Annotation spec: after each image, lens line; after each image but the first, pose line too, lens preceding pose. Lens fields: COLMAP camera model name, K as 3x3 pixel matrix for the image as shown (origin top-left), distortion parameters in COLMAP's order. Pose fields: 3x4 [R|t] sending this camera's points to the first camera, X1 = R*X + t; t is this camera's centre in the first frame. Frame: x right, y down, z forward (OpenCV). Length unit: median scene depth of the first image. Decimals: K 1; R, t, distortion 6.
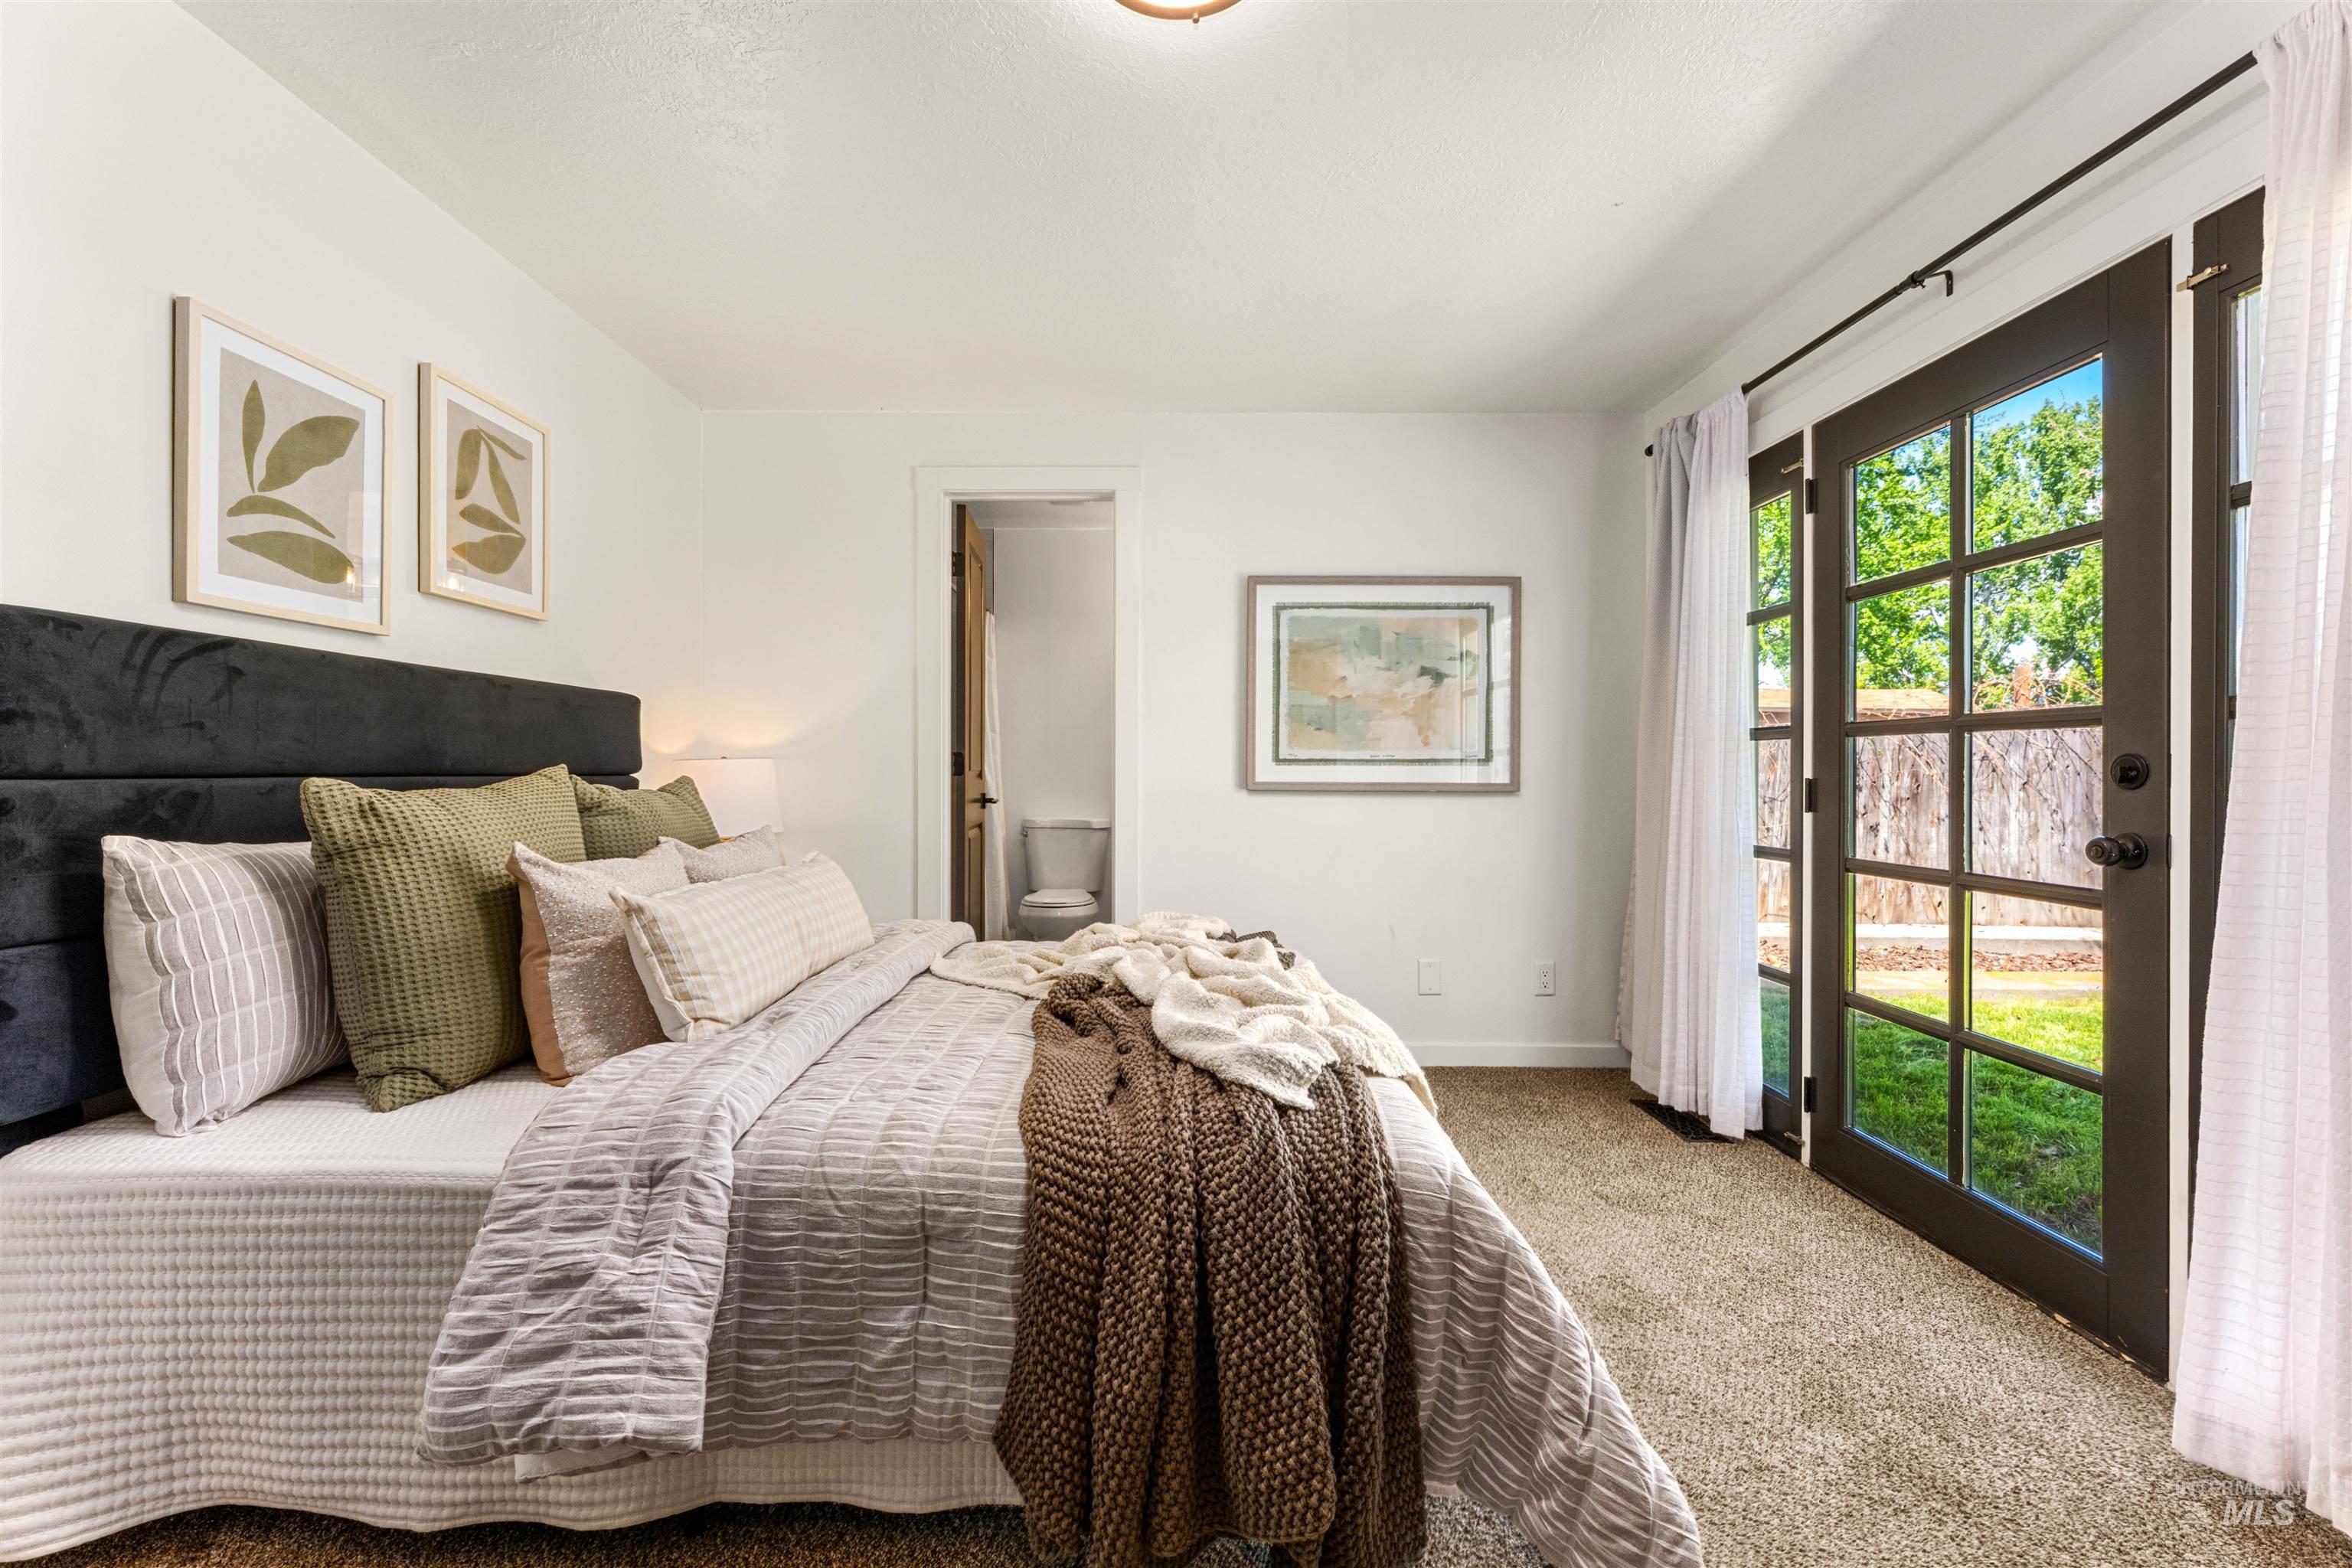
lens RADIAL K [[940.7, 0, 1172.4], [0, 940.7, 776.2], [0, 0, 1]] dist [0.005194, -0.000283]
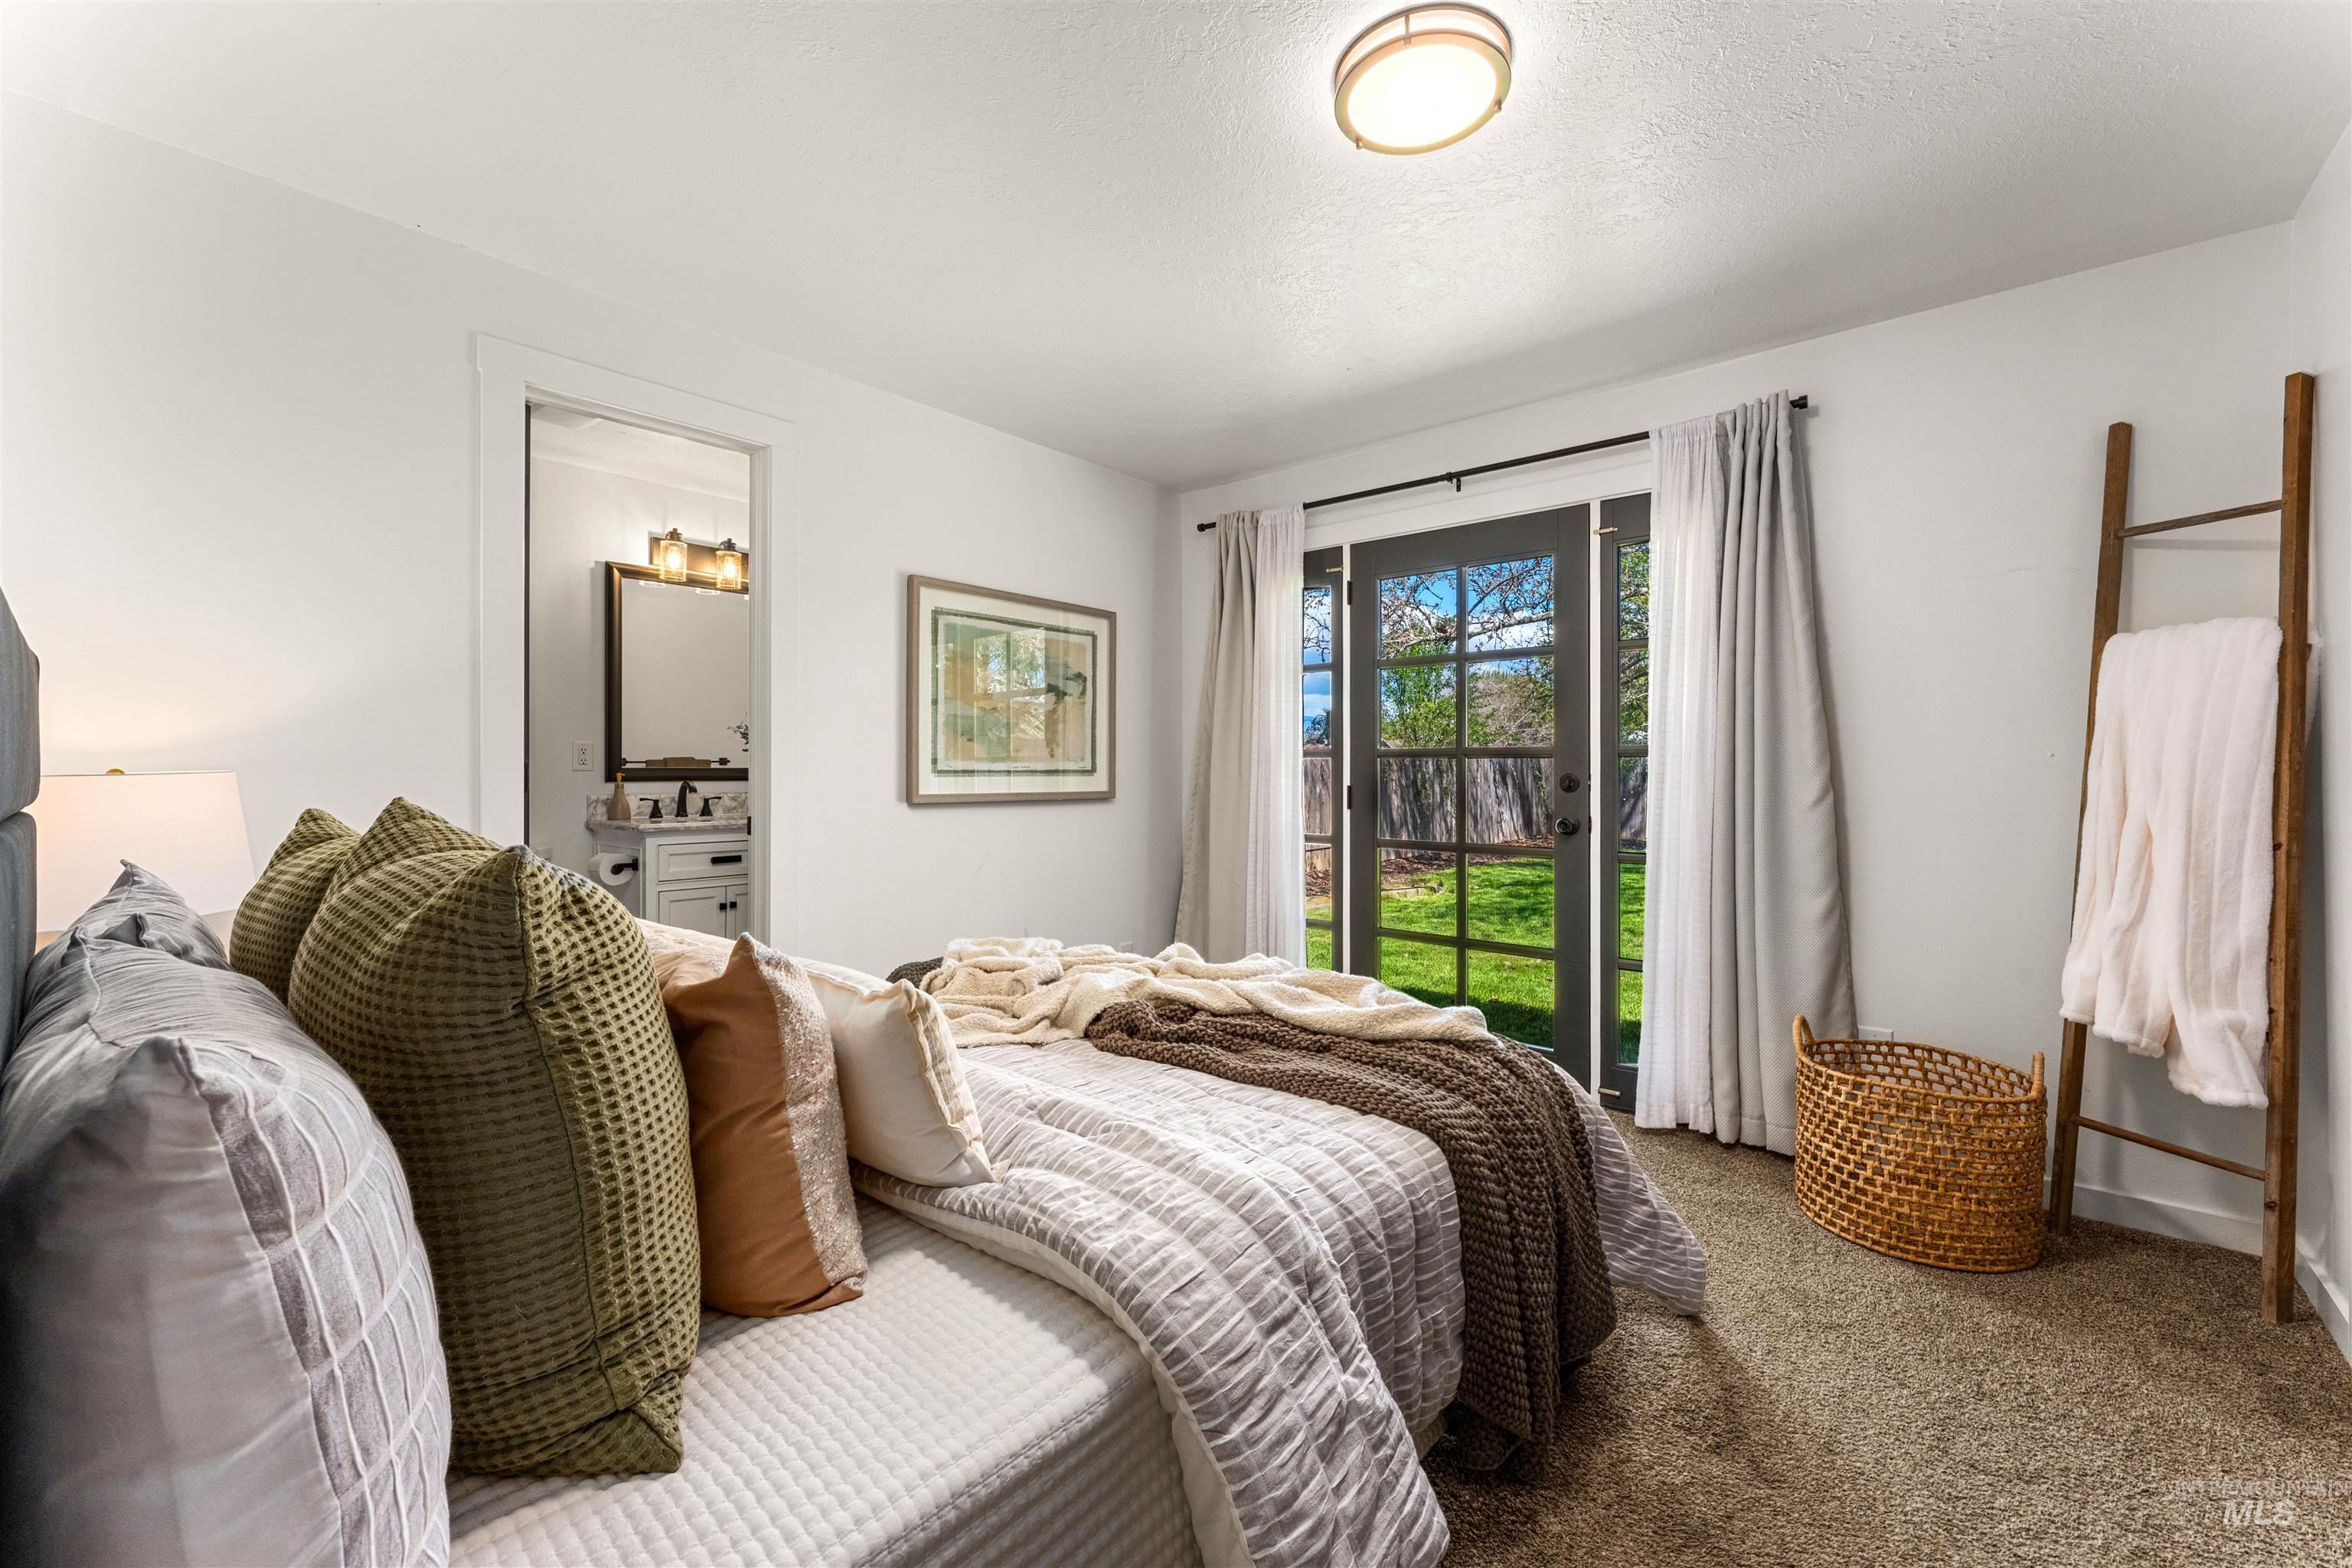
lens RADIAL K [[940.7, 0, 1172.4], [0, 940.7, 776.2], [0, 0, 1]] dist [0.005194, -0.000283]
pose [[0.654923, -0.006331, 0.755669, -0.626932], [0.005628, 0.999978, 0.003500, -0.019752], [-0.755675, 0.001961, 0.654944, 0.261075]]
